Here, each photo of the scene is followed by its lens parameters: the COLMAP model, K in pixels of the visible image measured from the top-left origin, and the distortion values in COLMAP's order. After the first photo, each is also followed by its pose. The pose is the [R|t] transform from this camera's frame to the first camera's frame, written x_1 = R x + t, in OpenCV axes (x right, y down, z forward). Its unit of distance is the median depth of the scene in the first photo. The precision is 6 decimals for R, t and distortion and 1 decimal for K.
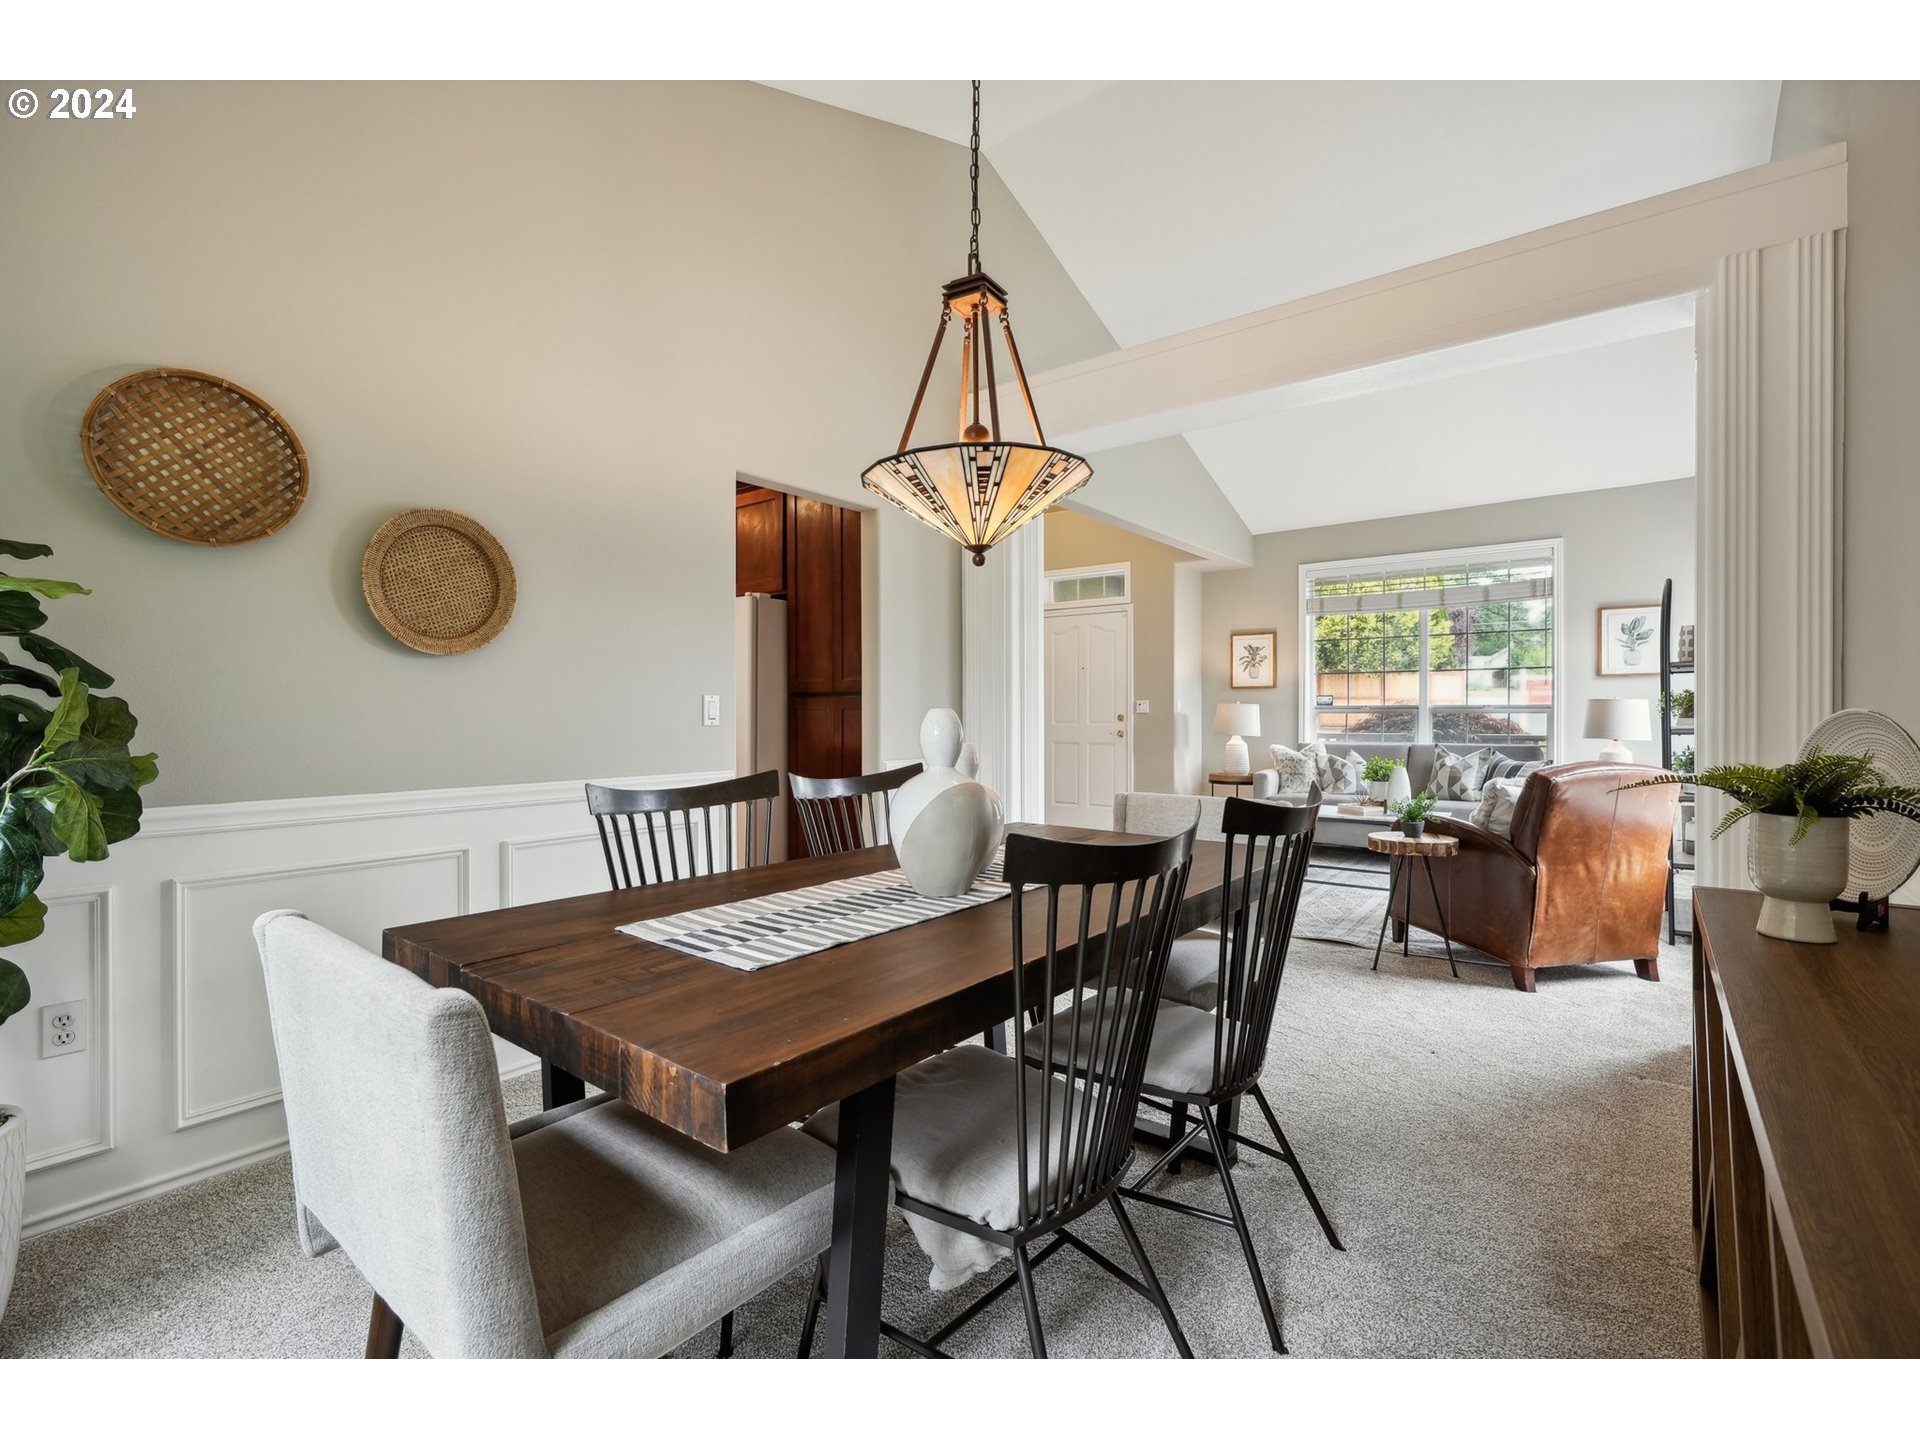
lens RADIAL K [[881.7, 0, 947.5], [0, 881.7, 729.4], [0, 0, 1]] dist [-0.003967, 0.000562]
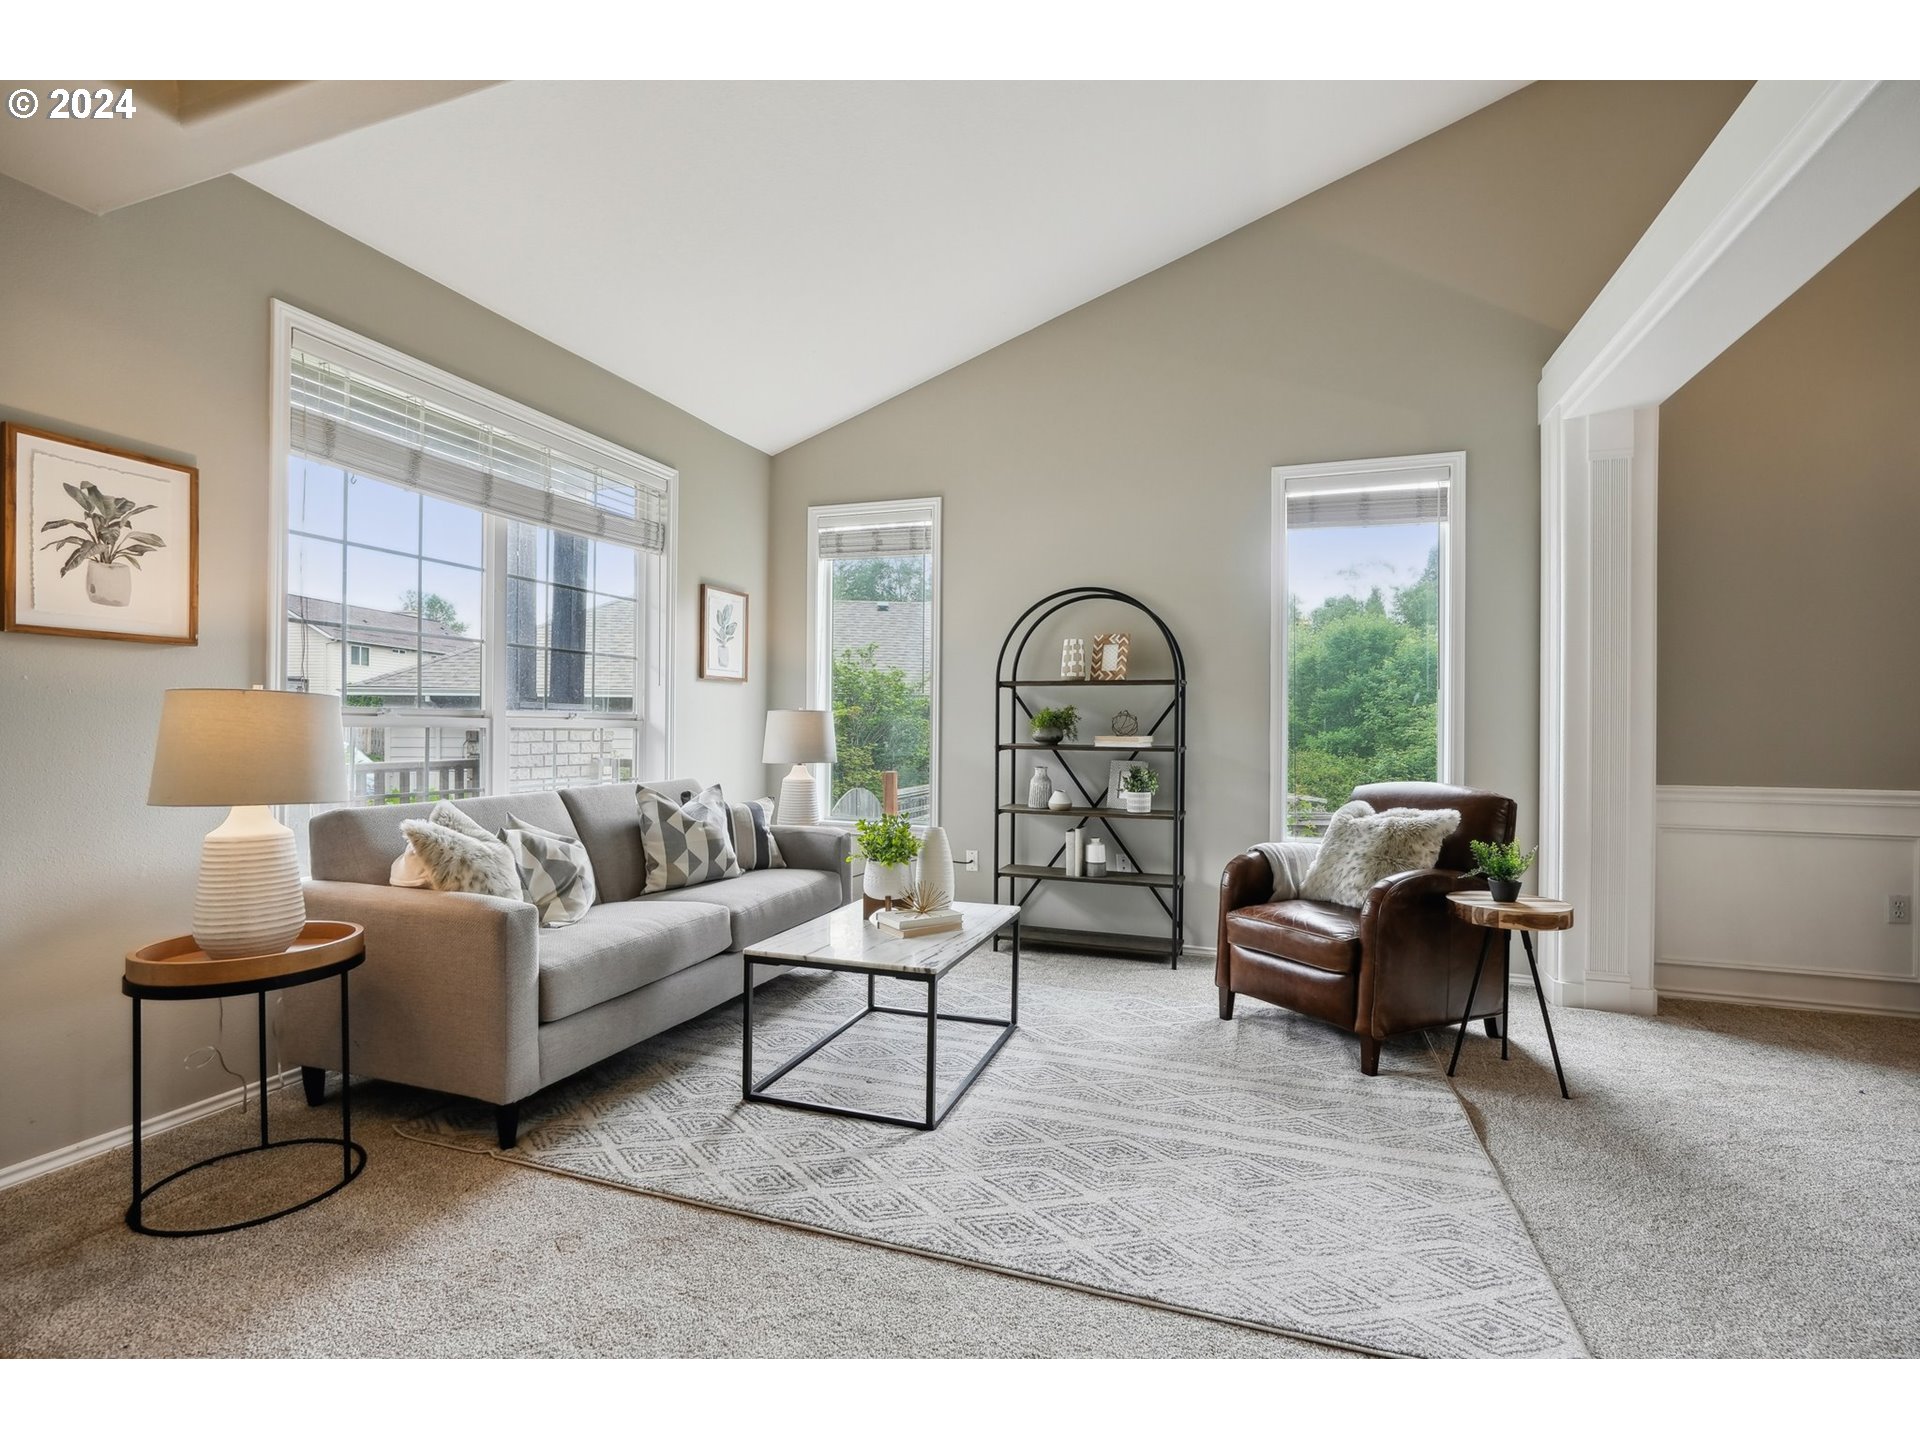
lens RADIAL K [[881.7, 0, 947.5], [0, 881.7, 729.4], [0, 0, 1]] dist [-0.003967, 0.000562]
pose [[-0.323237, -0.000129, 0.946318, -0.015492], [0.015539, 0.999864, 0.005444, -0.018257], [-0.946190, 0.016465, -0.323192, 1.043290]]
